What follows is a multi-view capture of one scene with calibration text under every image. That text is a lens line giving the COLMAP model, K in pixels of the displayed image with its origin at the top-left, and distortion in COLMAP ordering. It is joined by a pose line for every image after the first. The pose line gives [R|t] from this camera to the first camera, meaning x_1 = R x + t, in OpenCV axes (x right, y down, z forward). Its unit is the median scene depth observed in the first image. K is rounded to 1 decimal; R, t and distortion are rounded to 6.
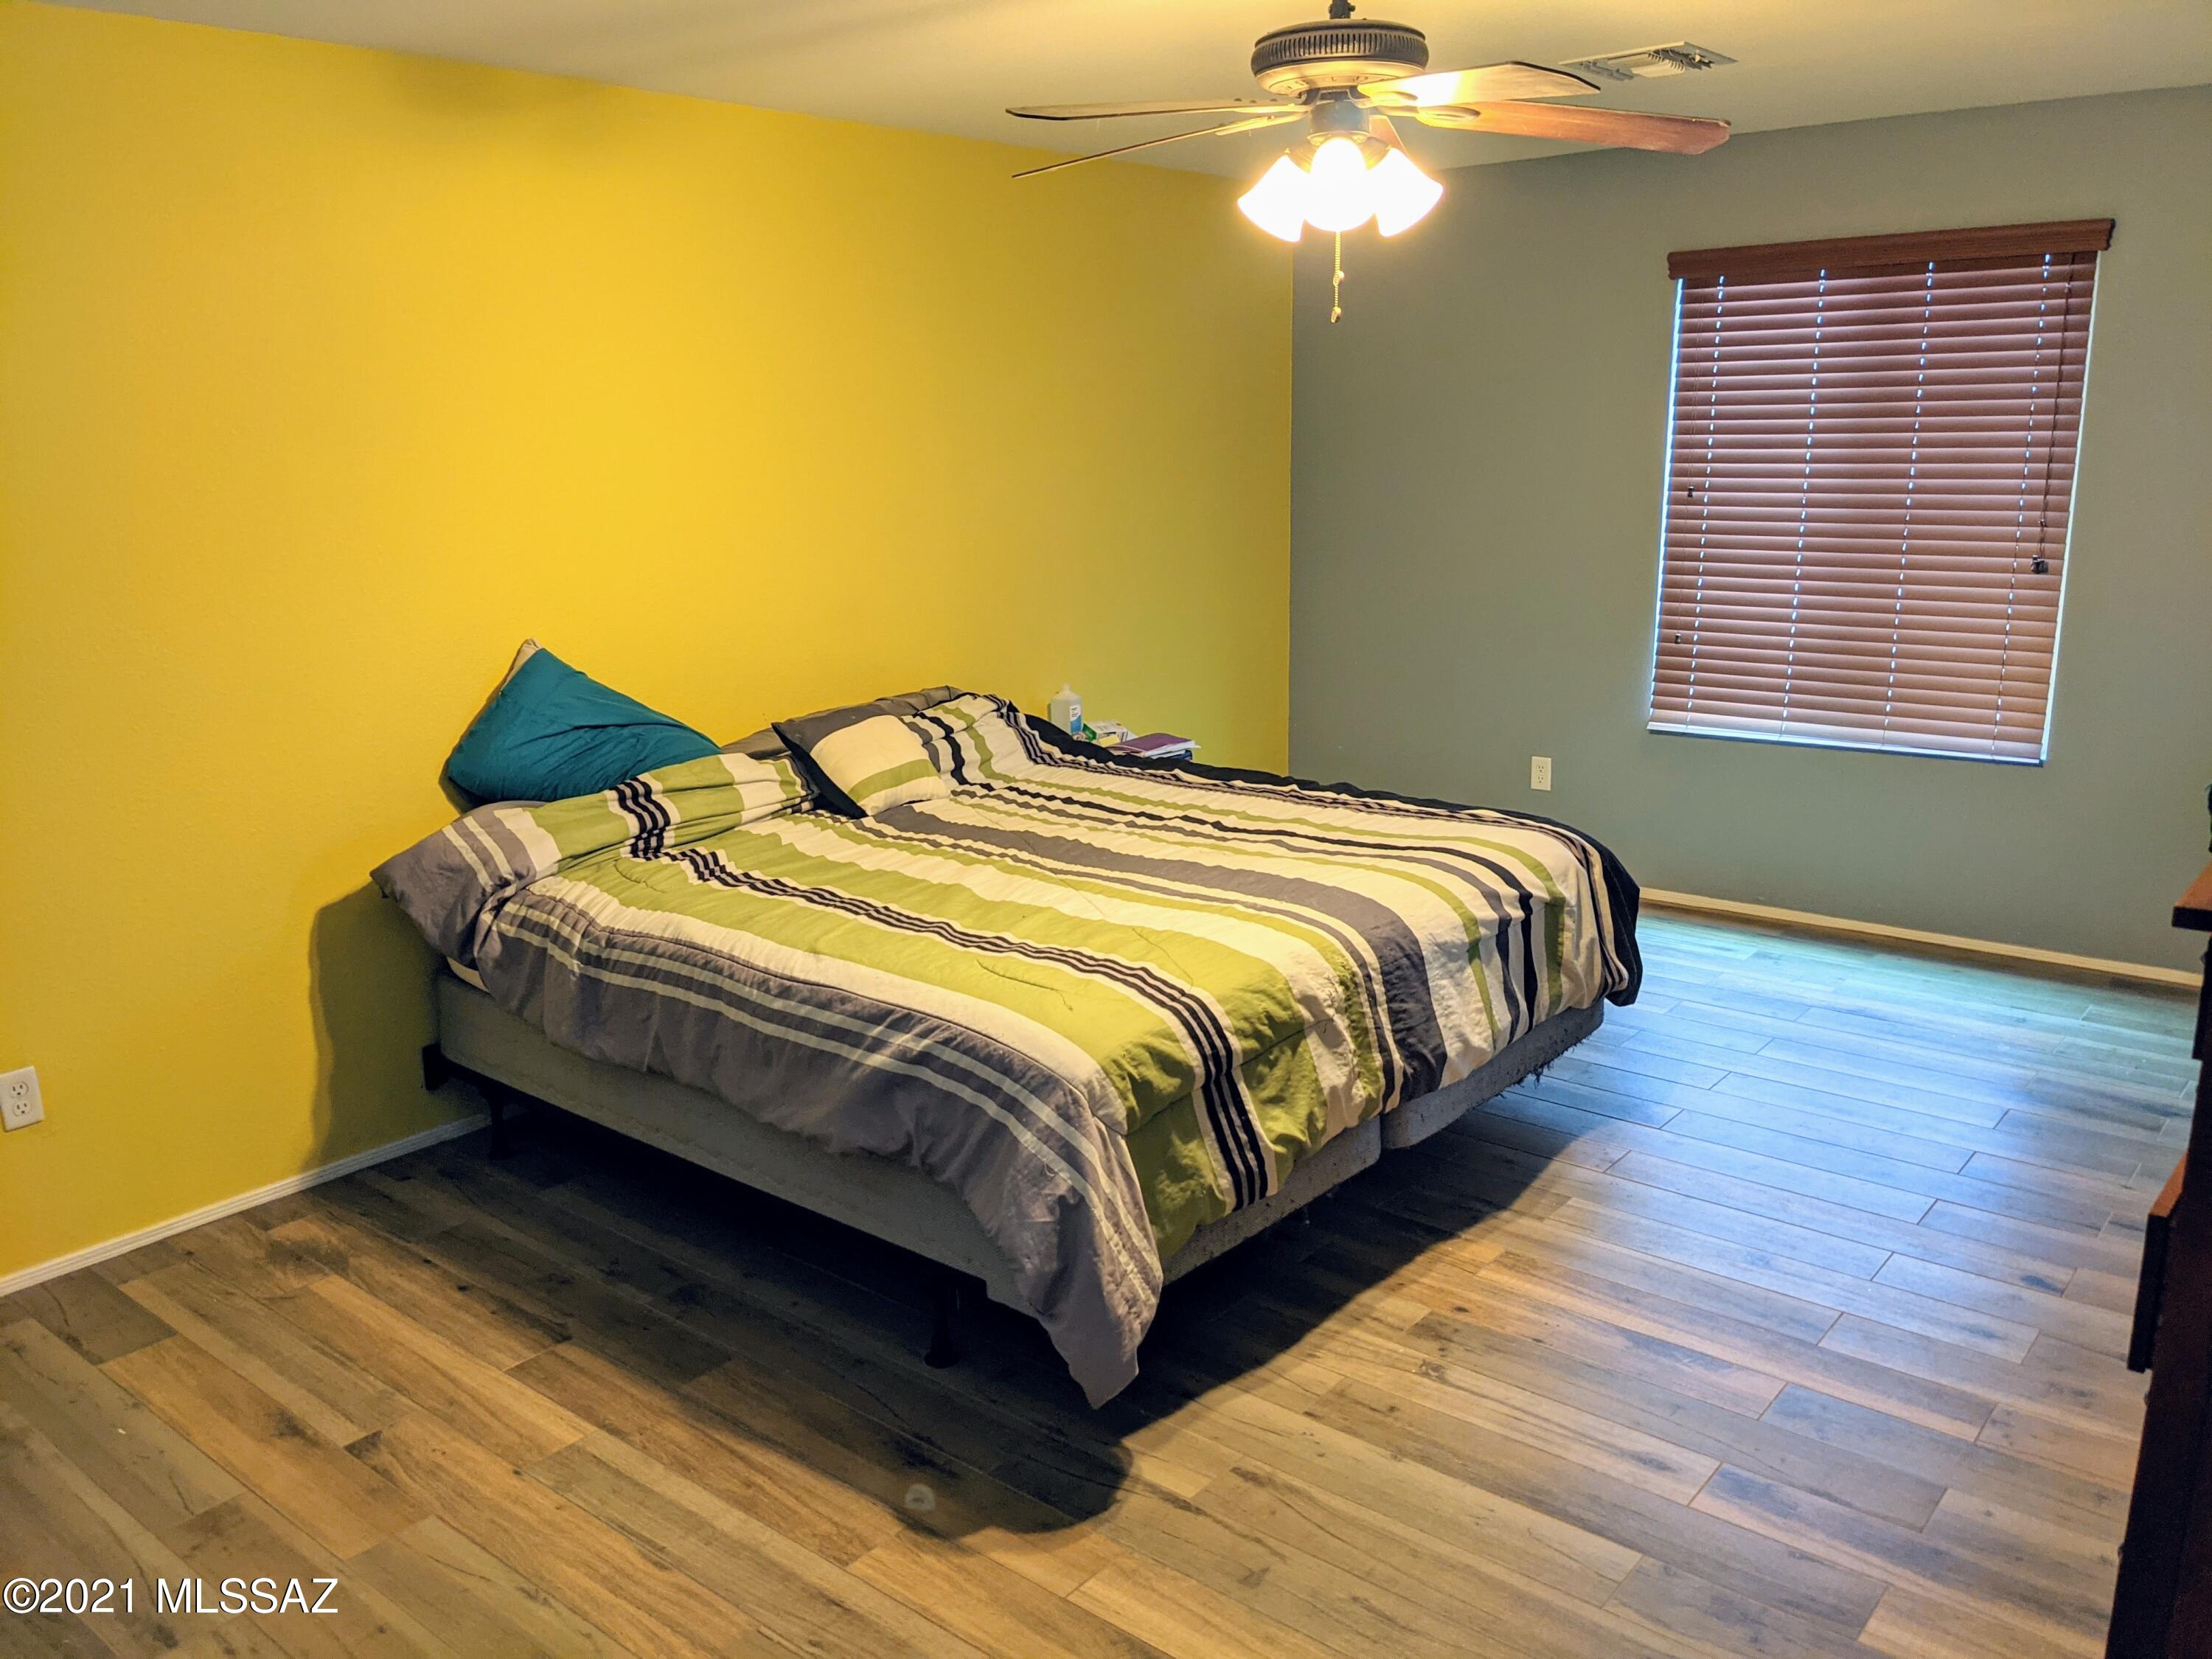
lens RADIAL K [[1737.5, 0, 1101.7], [0, 1737.5, 827.9], [0, 0, 1]] dist [0.056173, -0.089454]
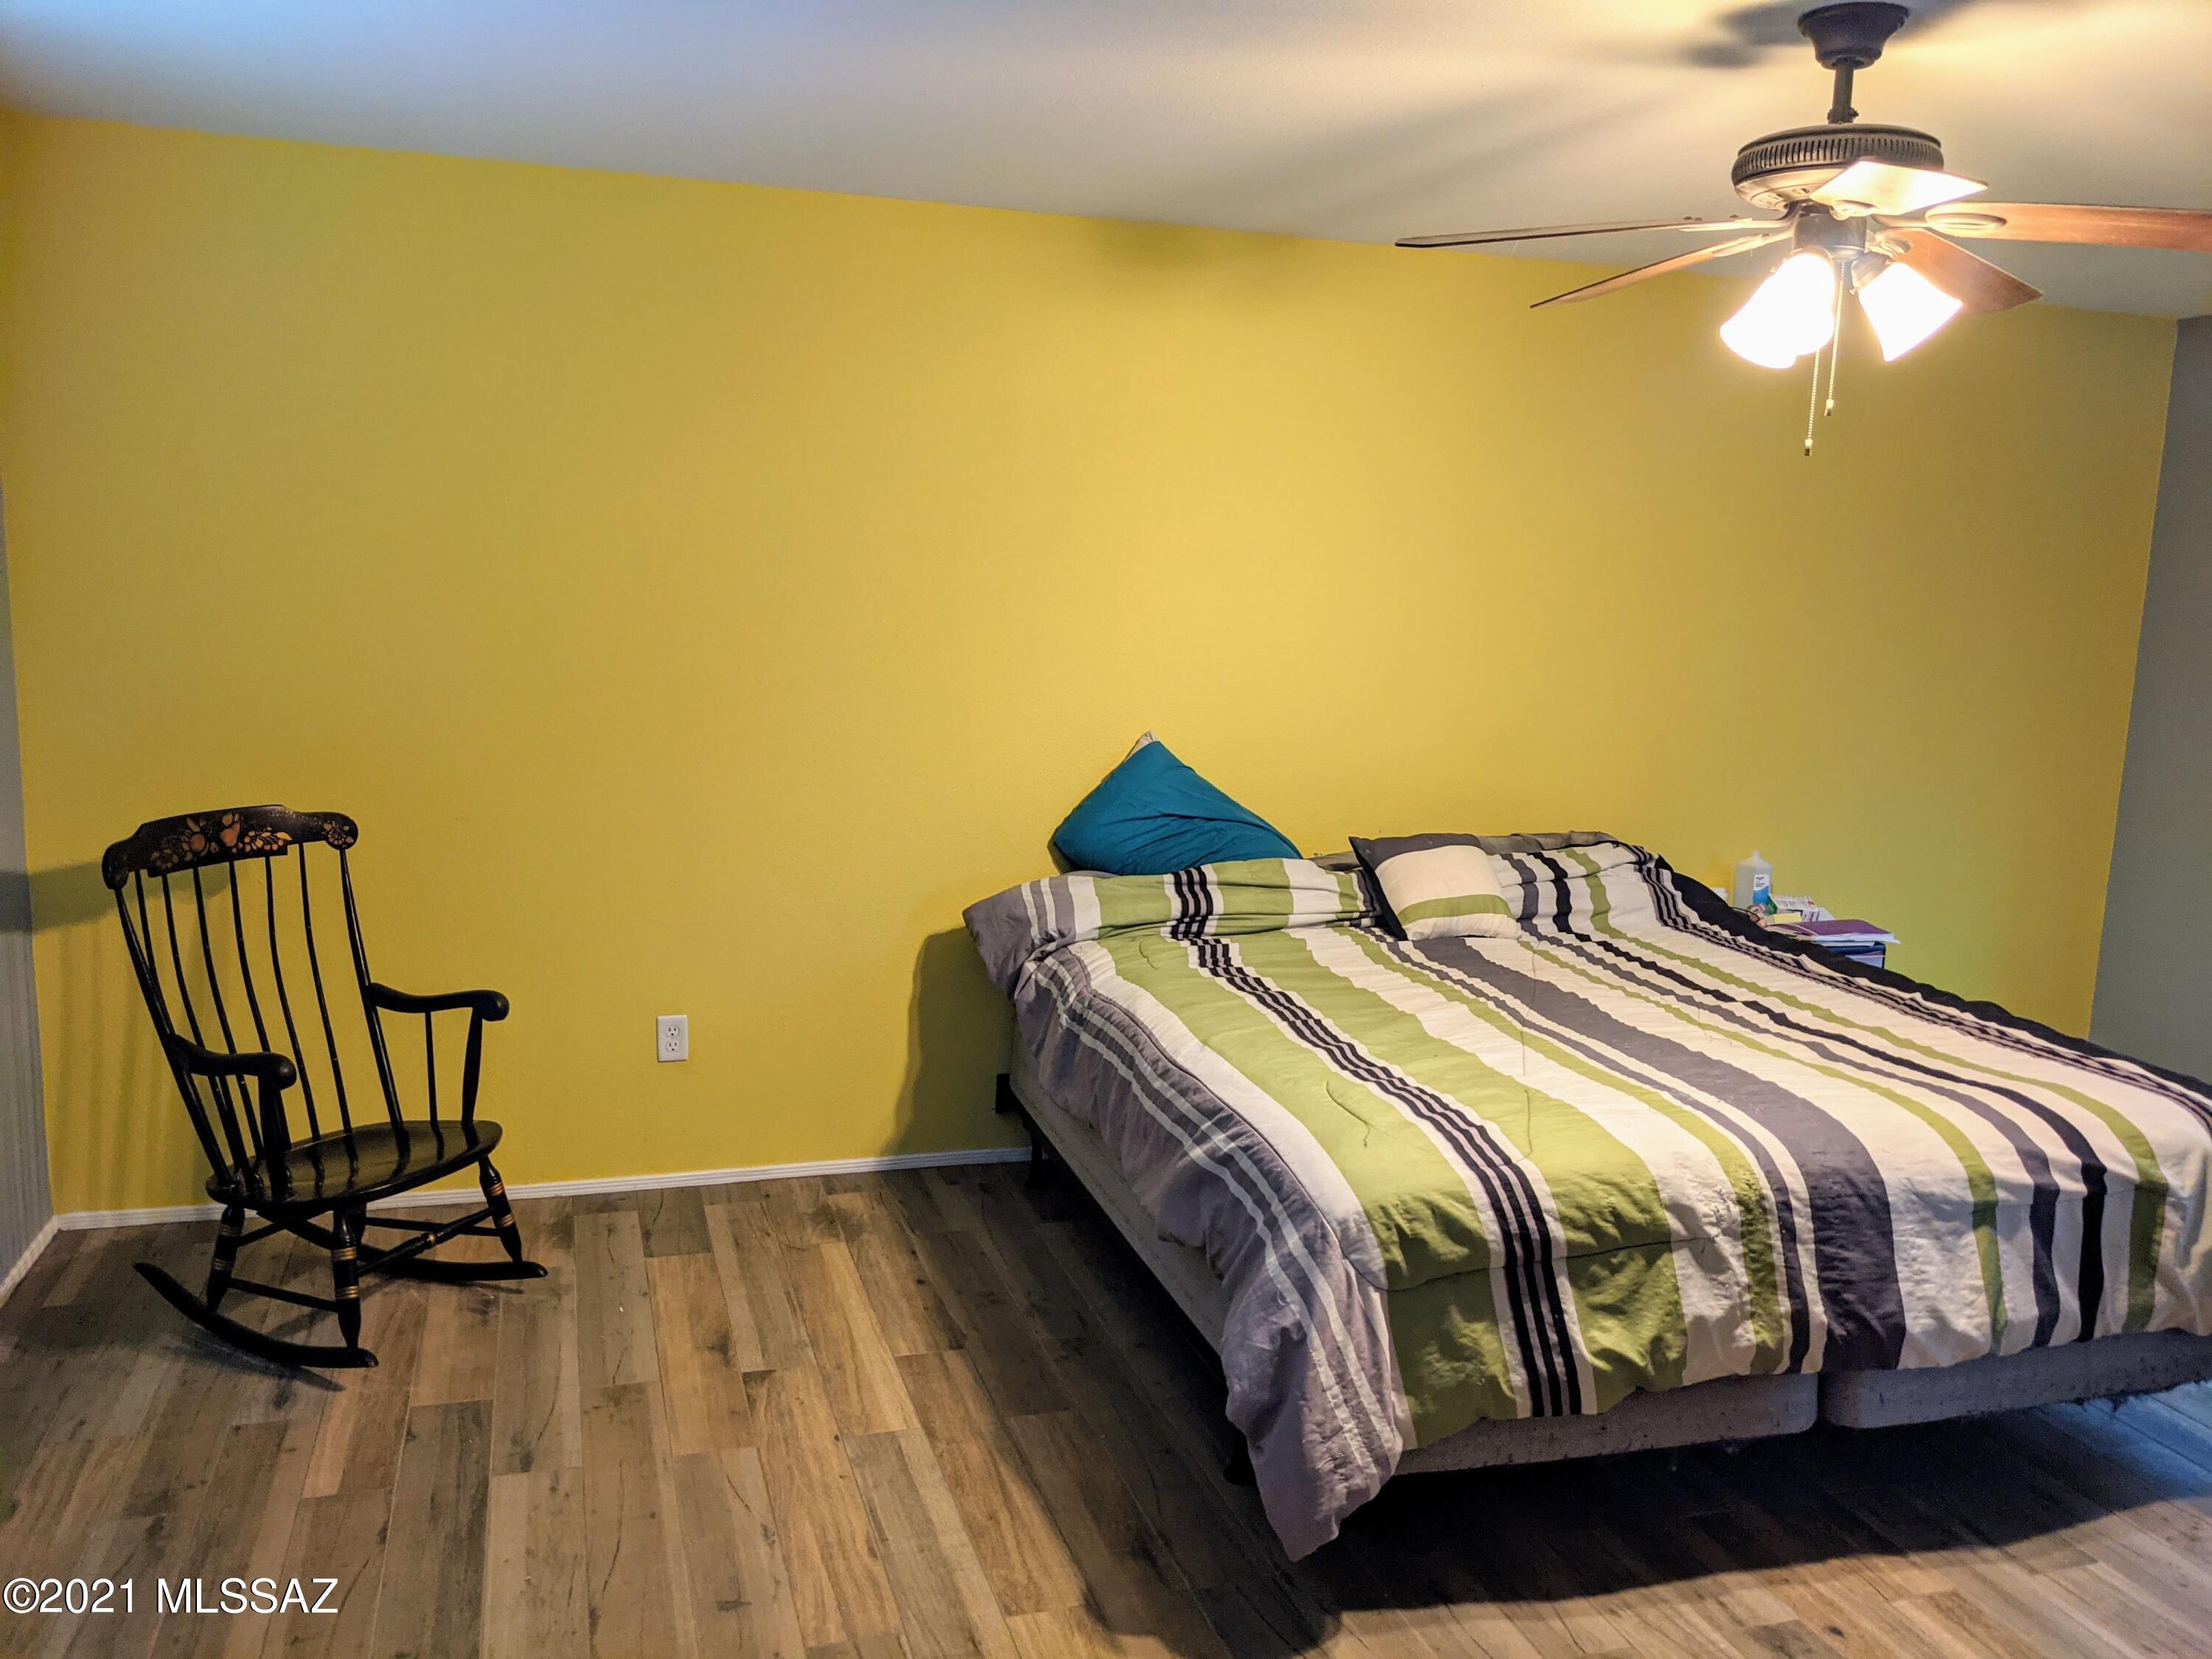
lens RADIAL K [[1737.5, 0, 1091.8], [0, 1737.5, 831.4], [0, 0, 1]] dist [0.056173, -0.089454]
pose [[0.837908, 0.134123, -0.529076, 0.290283], [-0.174490, 0.984294, -0.026822, -0.012298], [0.517168, 0.114793, 0.848151, 0.071296]]
